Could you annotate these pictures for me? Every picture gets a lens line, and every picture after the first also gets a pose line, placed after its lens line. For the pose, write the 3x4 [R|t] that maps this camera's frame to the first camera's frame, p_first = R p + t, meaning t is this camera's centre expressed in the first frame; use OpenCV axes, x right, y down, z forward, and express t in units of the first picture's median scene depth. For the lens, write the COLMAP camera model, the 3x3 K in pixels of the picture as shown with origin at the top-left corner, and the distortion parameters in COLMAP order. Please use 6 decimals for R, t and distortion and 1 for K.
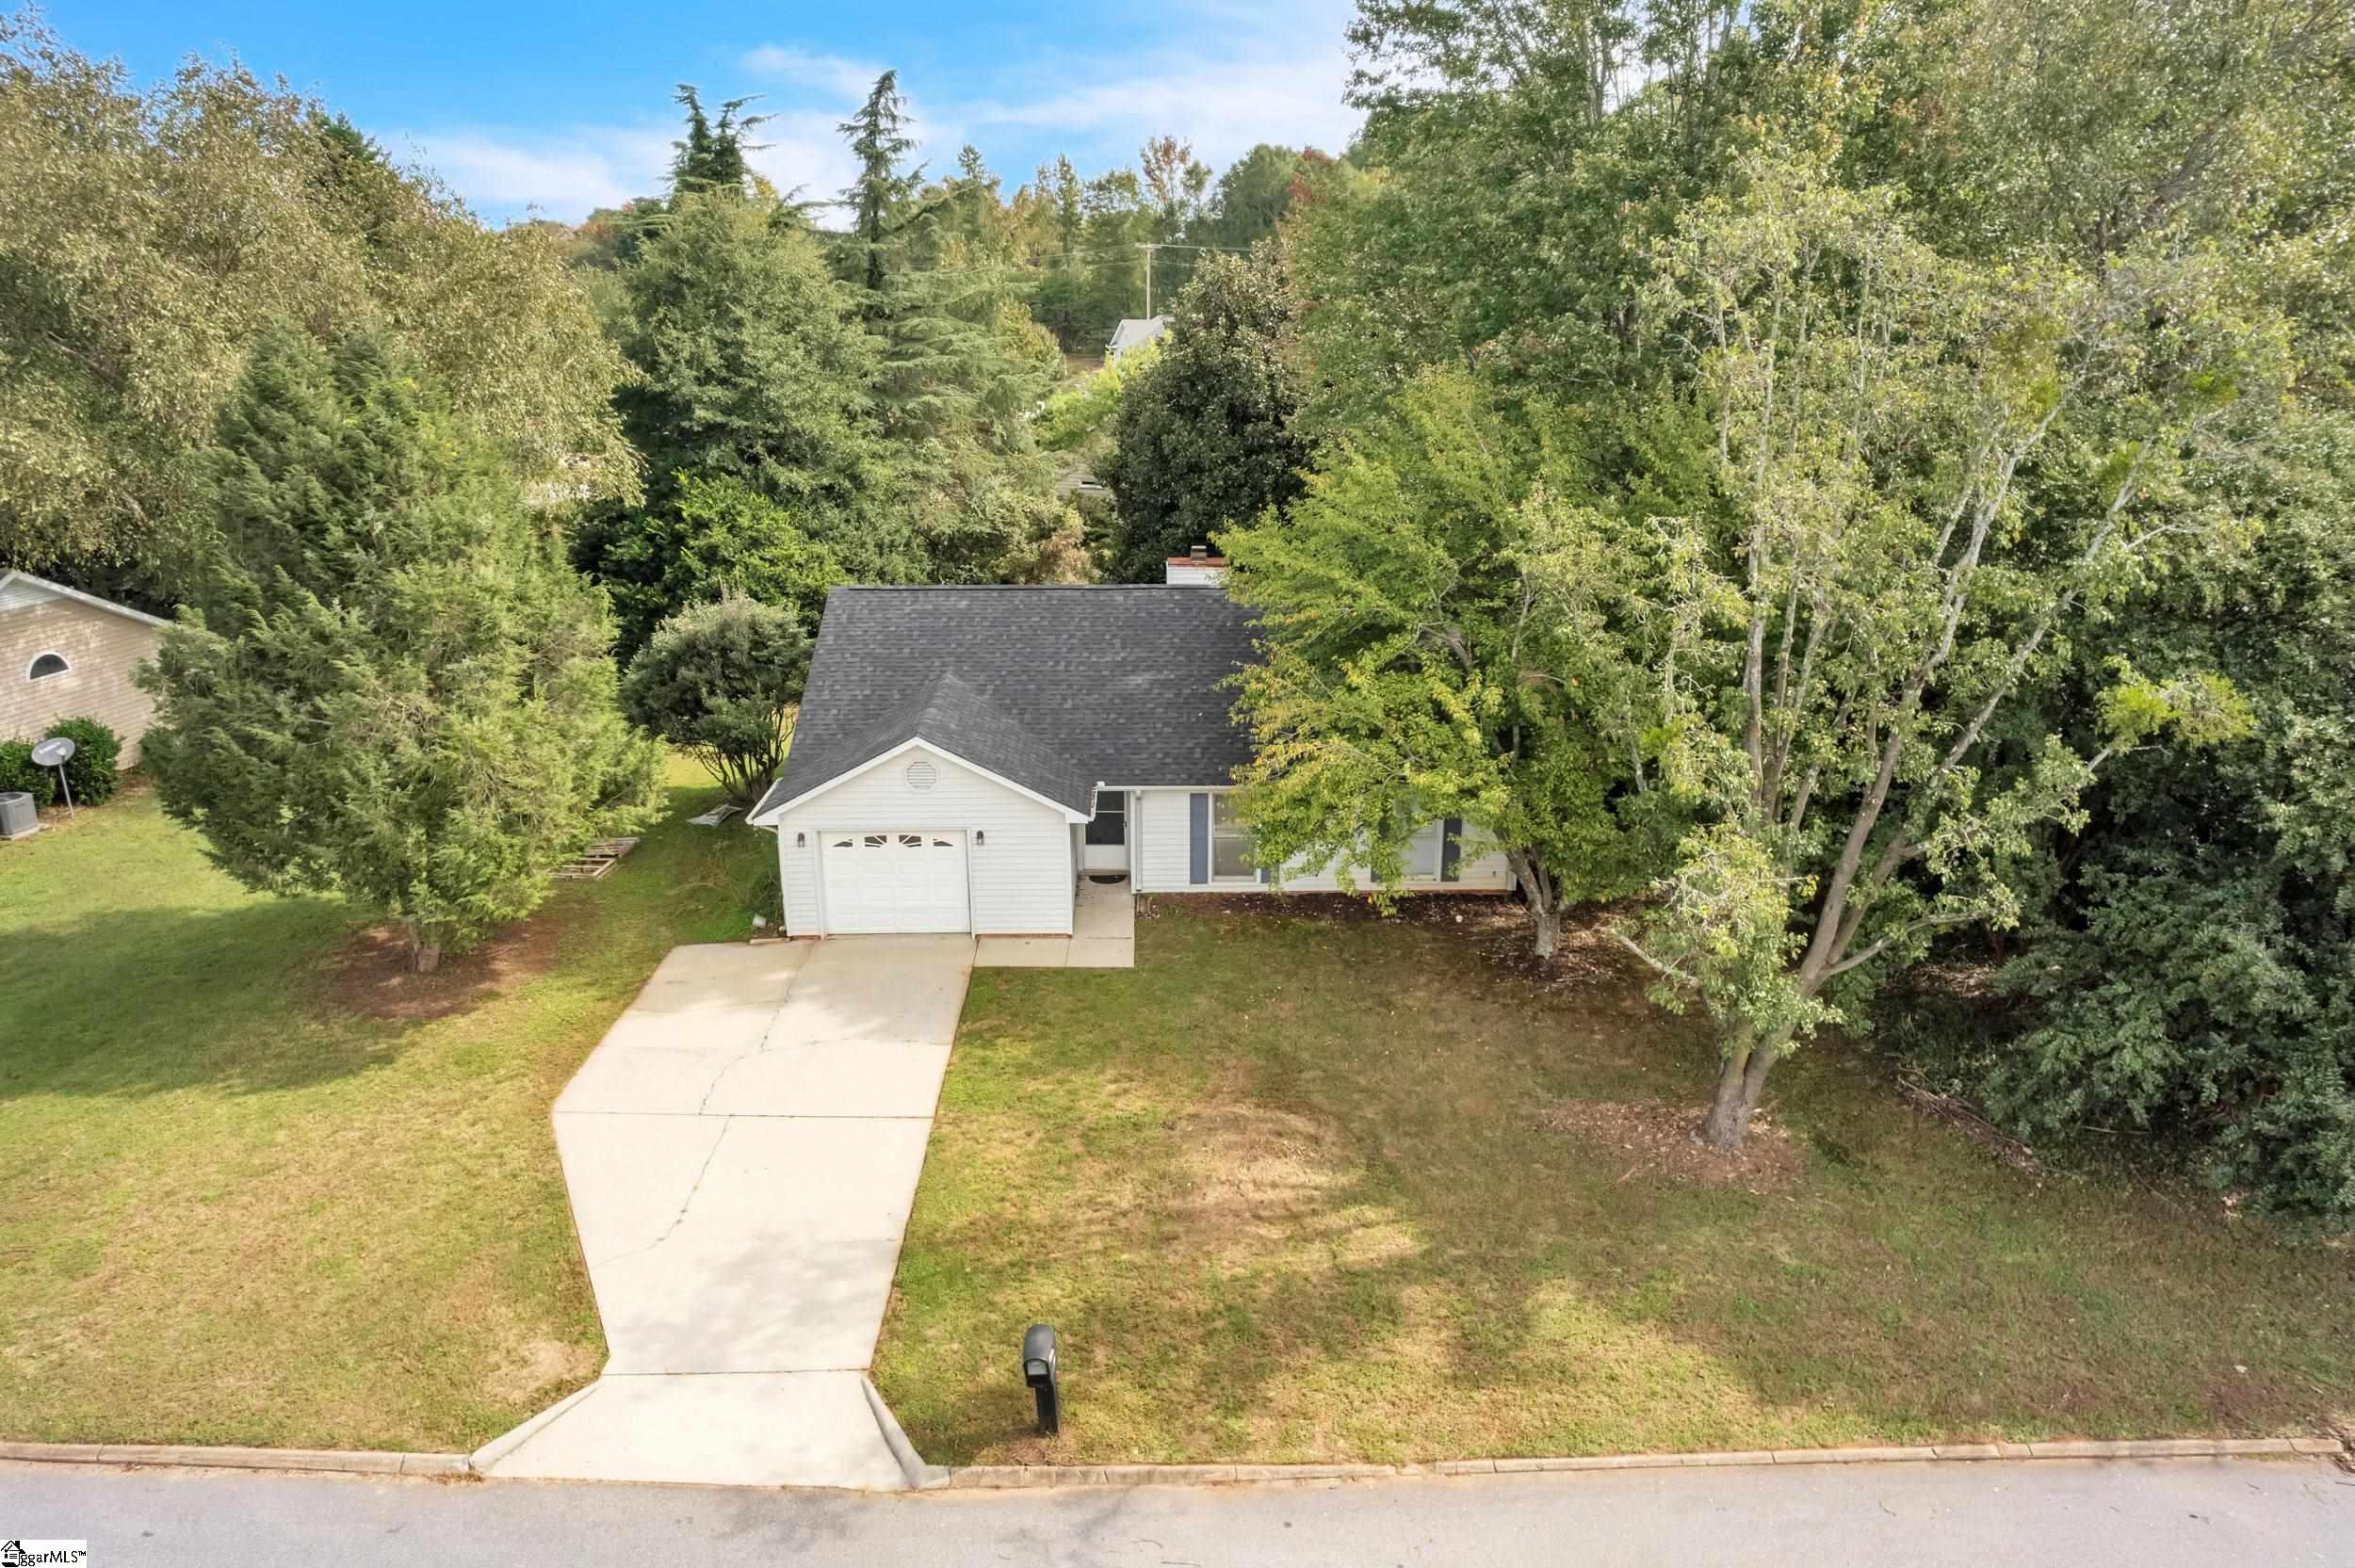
lens RADIAL K [[1497.5, 0, 1175.8], [0, 1497.5, 784.0], [0, 0, 1]] dist [-0.002389, 0.000555]
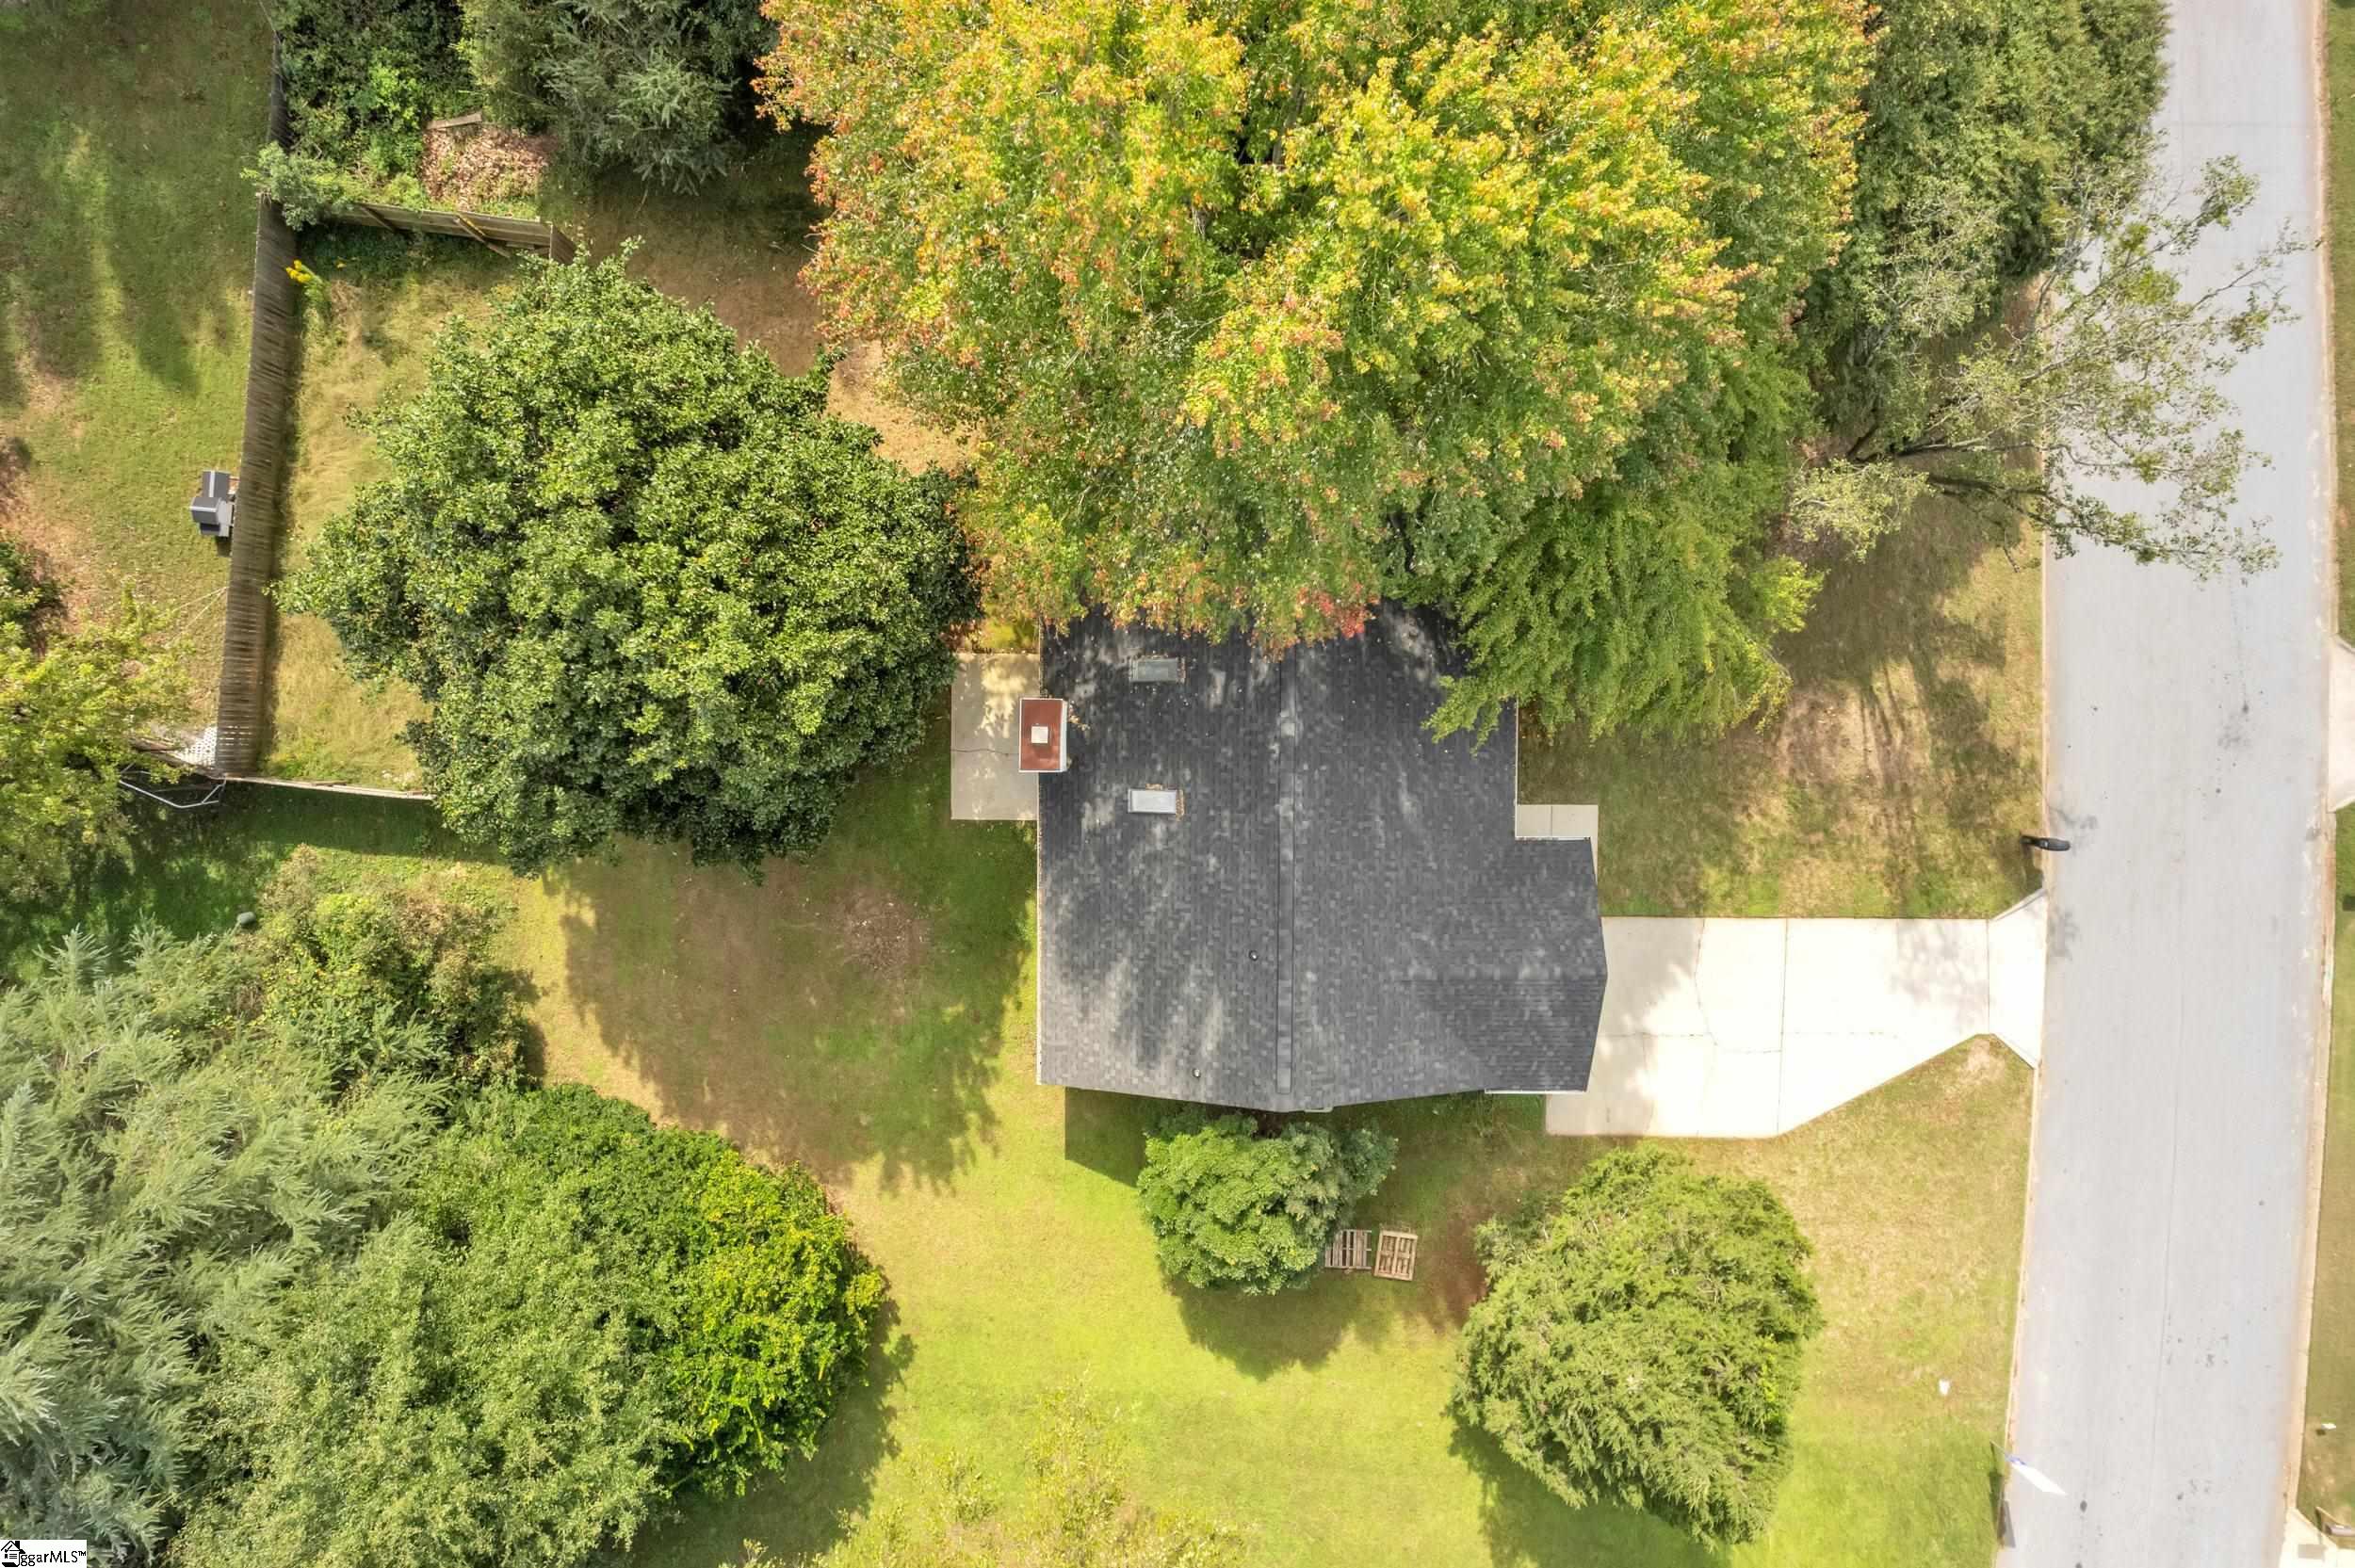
lens RADIAL K [[1497.5, 0, 1178.3], [0, 1497.5, 782.5], [0, 0, 1]] dist [-0.002389, 0.000555]
pose [[0.030967, -0.999426, -0.013705, -0.000804], [0.227461, -0.006305, 0.973767, -2.057839], [-0.973295, -0.033272, 0.227135, 1.631237]]
